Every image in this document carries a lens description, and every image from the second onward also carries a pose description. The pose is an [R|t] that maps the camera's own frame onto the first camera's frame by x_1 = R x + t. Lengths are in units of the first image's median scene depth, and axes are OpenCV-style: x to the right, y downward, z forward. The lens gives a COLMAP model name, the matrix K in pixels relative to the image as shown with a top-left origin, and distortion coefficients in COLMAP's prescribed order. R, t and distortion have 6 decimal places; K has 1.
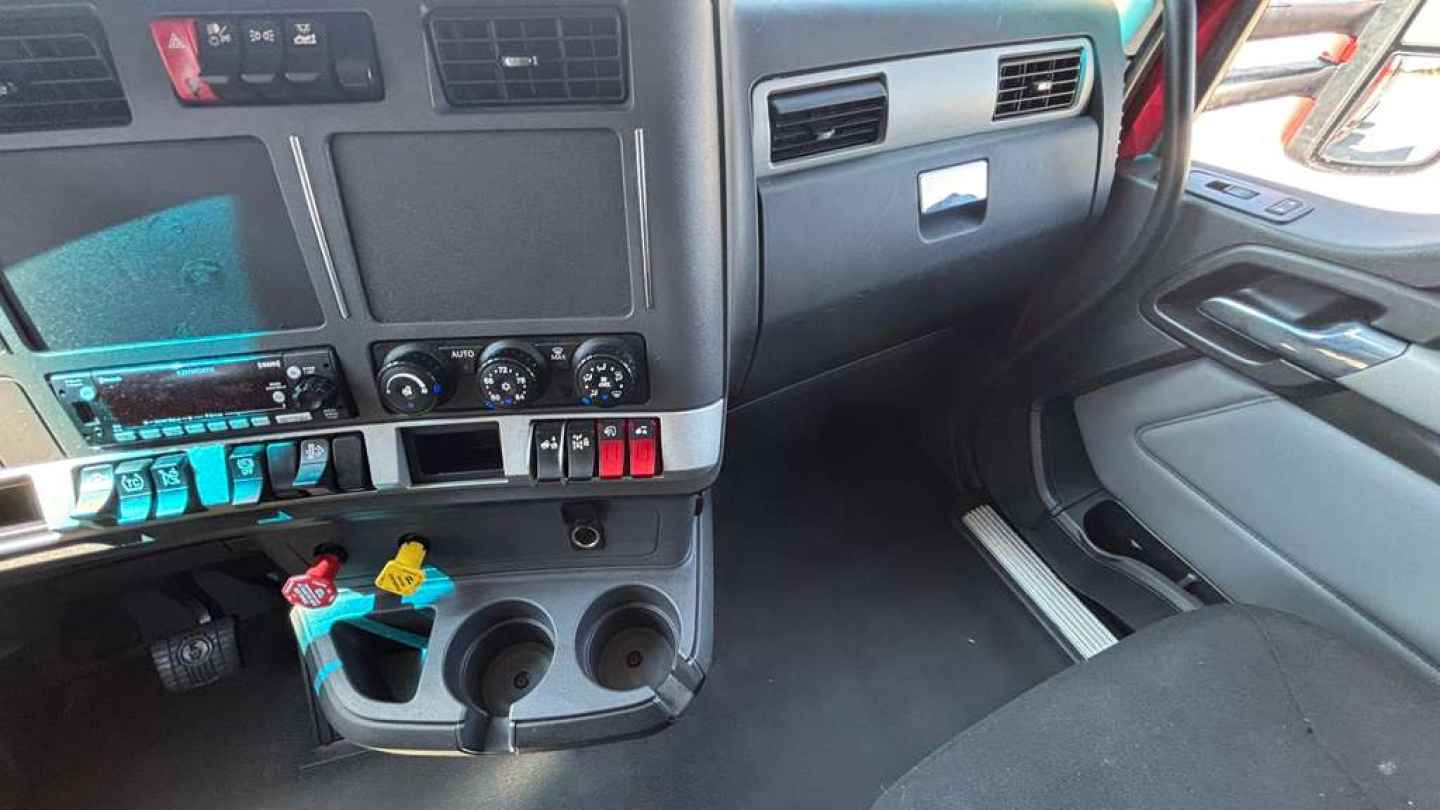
lens RADIAL K [[607.4, 0, 720.0], [0, 607.4, 405.0], [0, 0, 1]] dist [-0.019826, 0.000166]
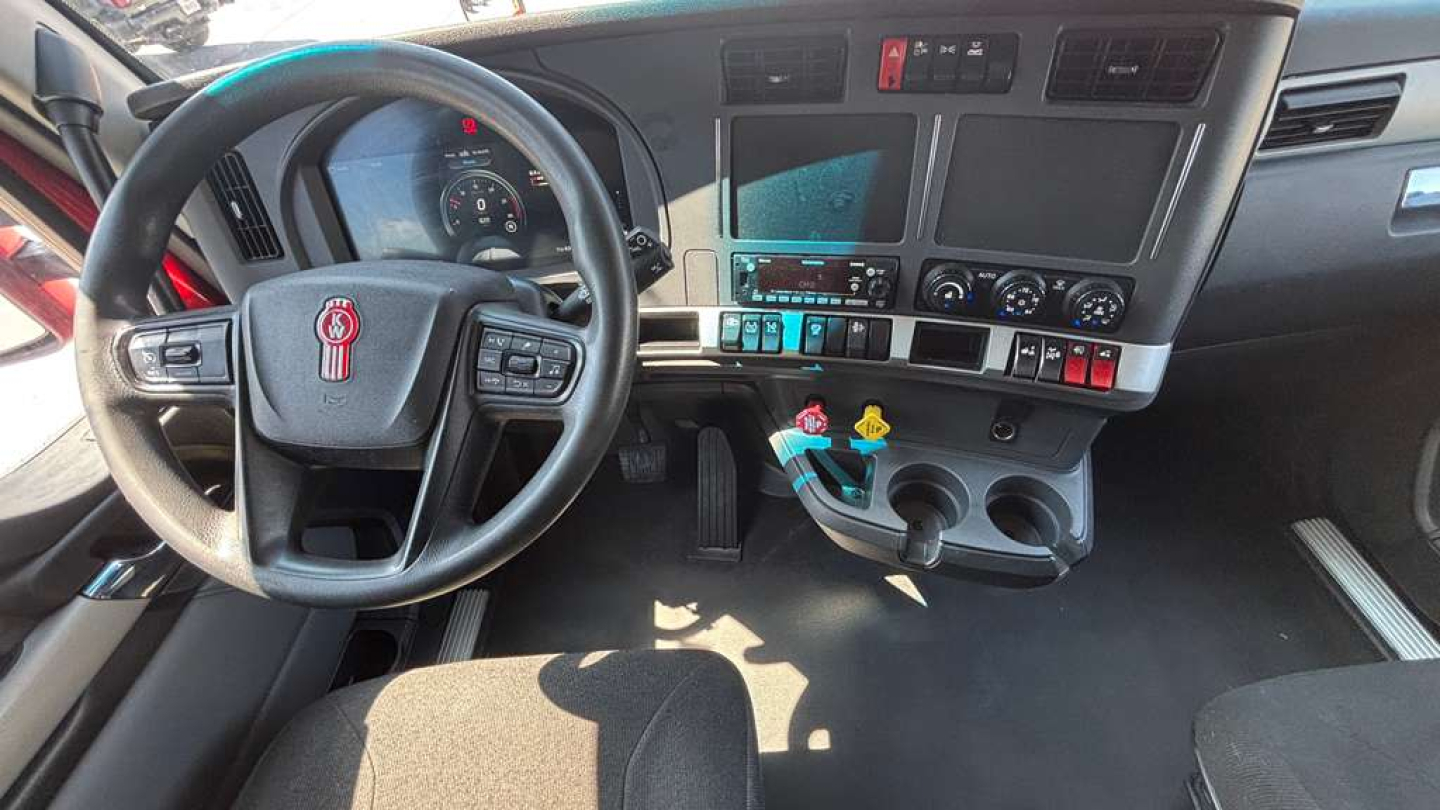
lens RADIAL K [[587.8, 0, 690.0], [0, 587.8, 411.1], [0, 0, 1]] dist [-0.046039, 0.006520]
pose [[0.905554, 0.211222, -0.367910, -0.480780], [-0.177971, 0.976381, 0.122505, 0.178479], [0.385096, -0.045457, 0.921756, -0.513037]]
